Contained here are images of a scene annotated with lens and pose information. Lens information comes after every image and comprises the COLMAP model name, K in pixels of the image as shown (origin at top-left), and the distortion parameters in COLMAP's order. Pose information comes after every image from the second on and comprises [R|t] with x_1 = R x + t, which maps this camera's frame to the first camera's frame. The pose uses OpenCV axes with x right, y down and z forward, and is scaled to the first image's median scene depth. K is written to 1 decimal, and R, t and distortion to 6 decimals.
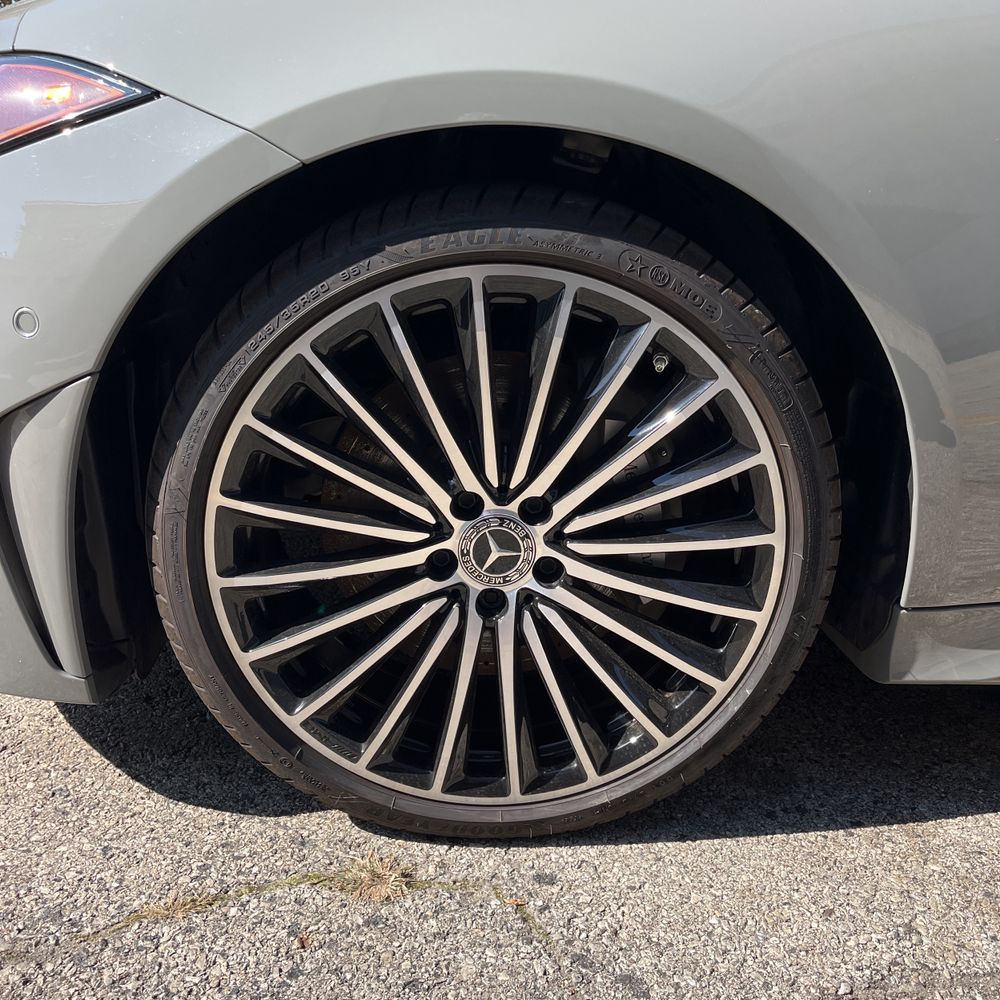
lens RADIAL K [[1001.5, 0, 503.0], [0, 1001.5, 496.4], [0, 0, 1]] dist [0.023815, -0.007343]
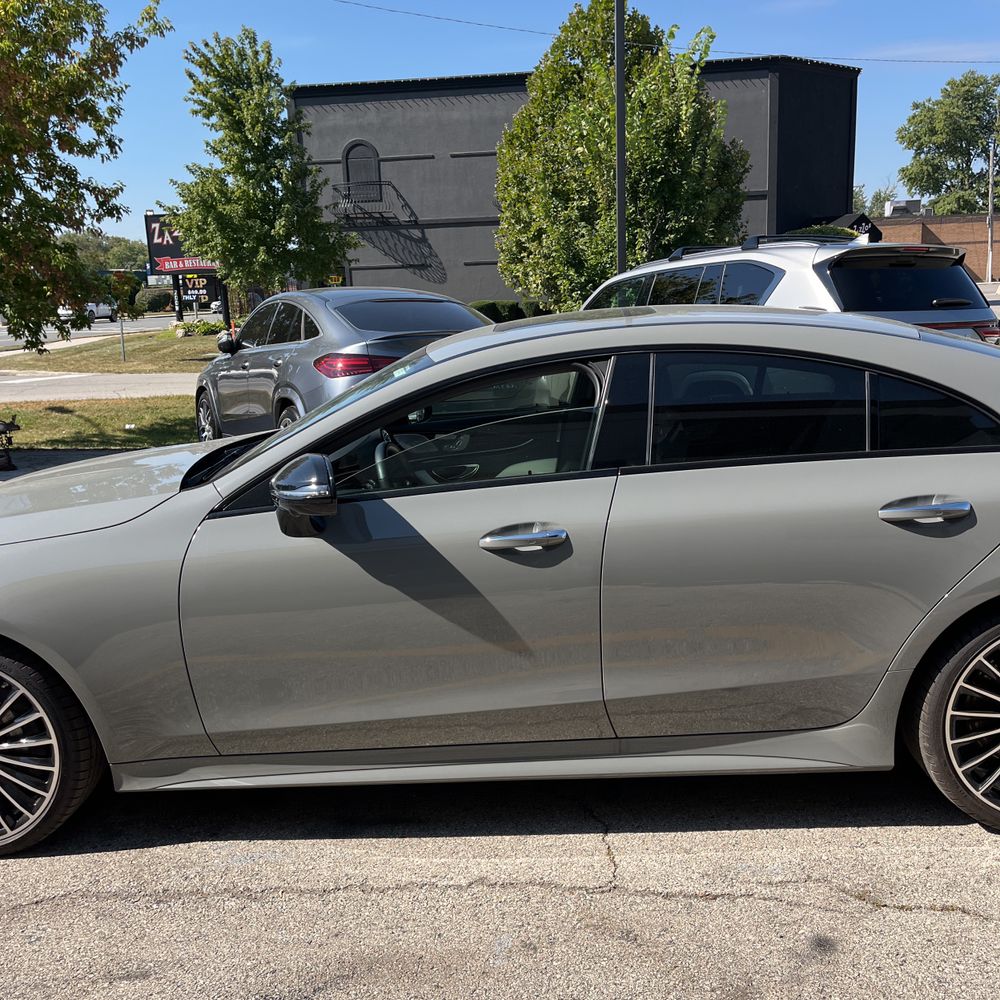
lens RADIAL K [[1016.1, 0, 499.8], [0, 1016.1, 493.6], [0, 0, 1]] dist [0.039169, -0.034704]
pose [[0.992469, -0.065233, -0.103681, 1.882659], [0.049554, 0.987867, -0.147187, -0.163816], [0.112024, 0.140941, 0.983660, -1.848532]]
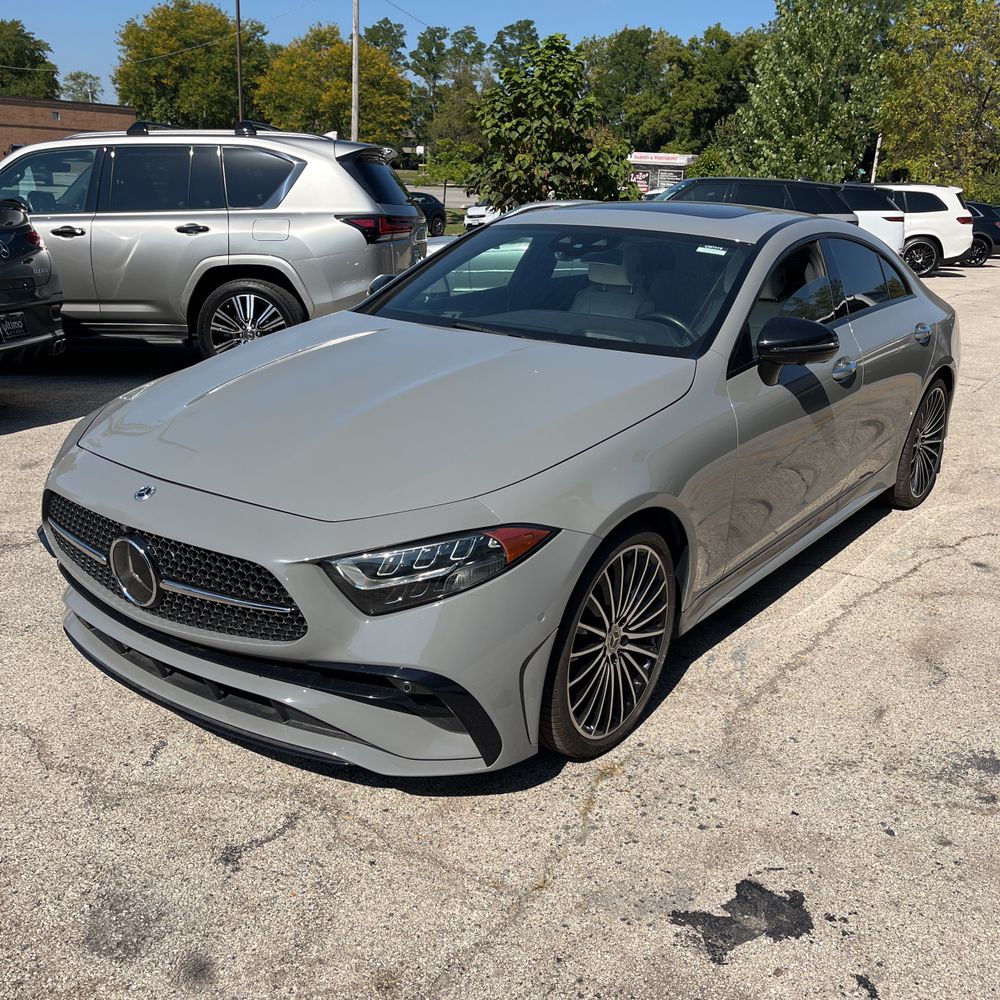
lens RADIAL K [[1016.0, 0, 493.2], [0, 1016.0, 499.5], [0, 0, 1]] dist [0.071270, -0.085094]
pose [[0.637346, -0.249748, 0.728983, -2.247040], [0.246792, 0.962348, 0.113929, -0.747182], [-0.729989, 0.107295, 0.674984, -0.748431]]
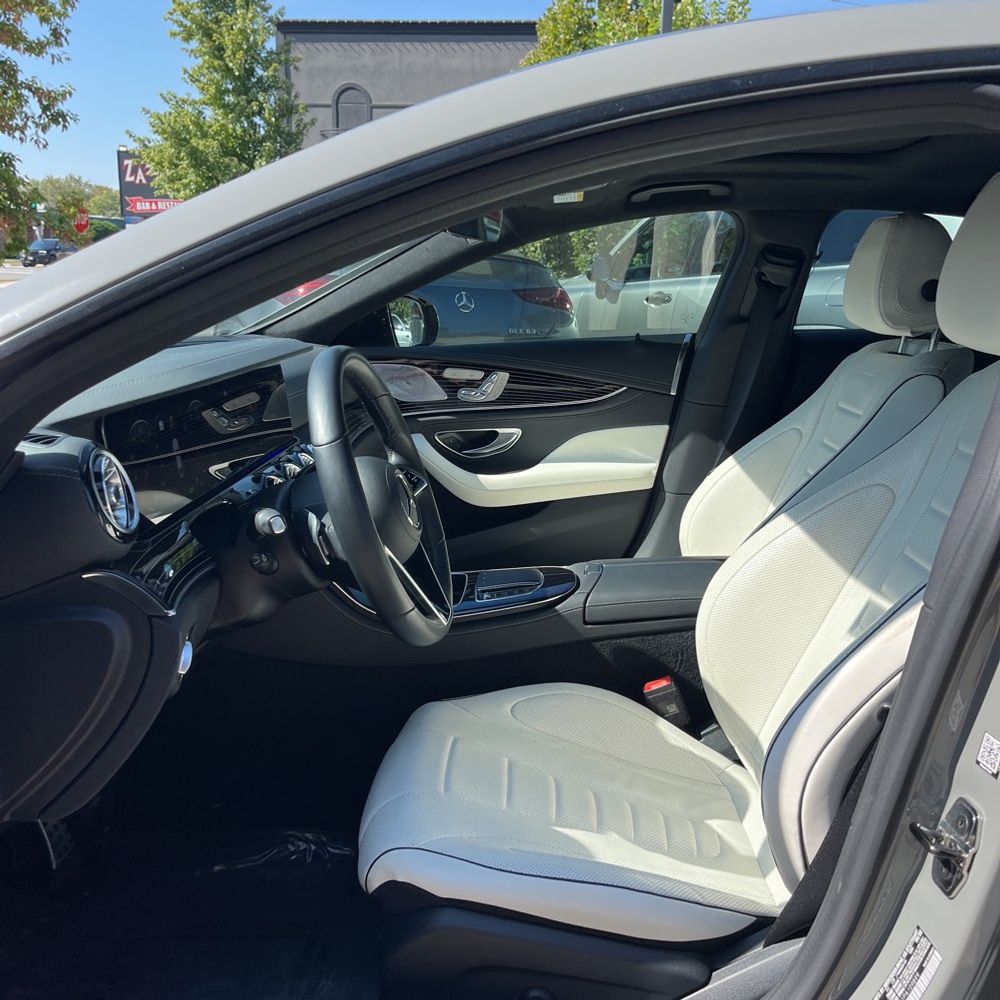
lens RADIAL K [[1016.0, 0, 493.2], [0, 1016.0, 499.5], [0, 0, 1]] dist [0.071270, -0.085094]
pose [[0.996314, -0.003581, -0.085711, 1.476356], [-0.006642, 0.992908, -0.118701, -0.499707], [0.085528, 0.118833, 0.989224, 0.142544]]
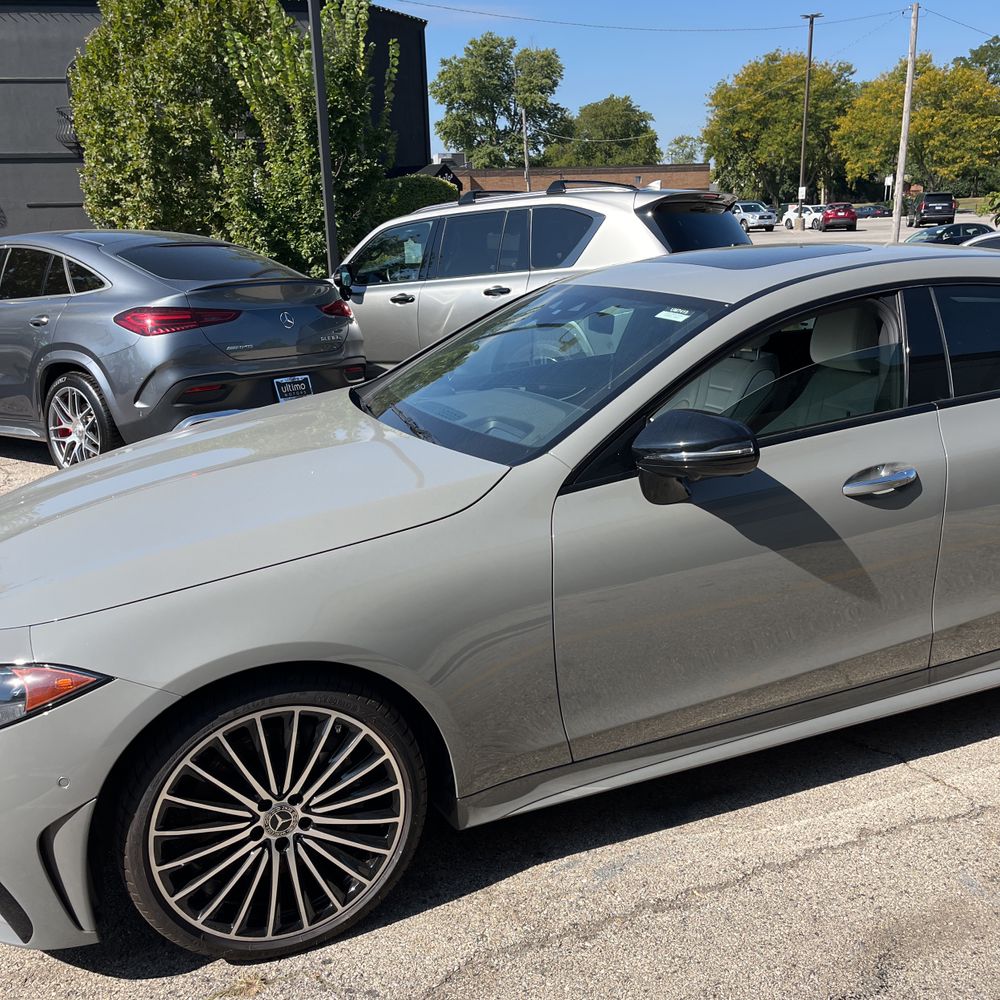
lens RADIAL K [[1014.0, 0, 483.5], [0, 1014.0, 501.2], [0, 0, 1]] dist [0.036058, -0.013536]
pose [[0.942978, -0.162752, 0.290353, -0.125434], [0.183268, 0.982045, -0.044730, -0.466547], [-0.277860, 0.095391, 0.955874, -1.388710]]
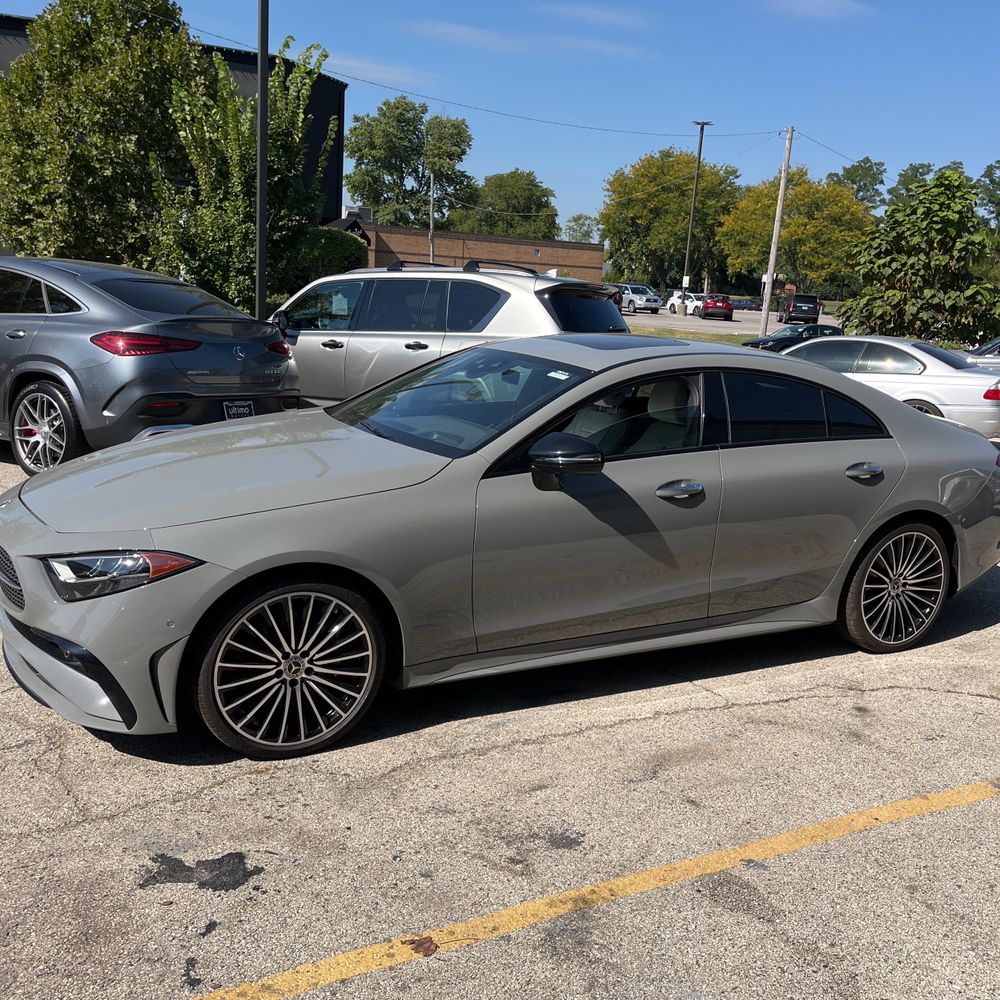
lens RADIAL K [[1019.2, 0, 499.9], [0, 1019.2, 485.9], [0, 0, 1]] dist [0.047047, -0.021035]
pose [[0.904157, -0.071423, 0.421186, -0.831770], [0.121598, 0.988169, -0.093465, -0.154189], [-0.409528, 0.135722, 0.902145, -2.666305]]
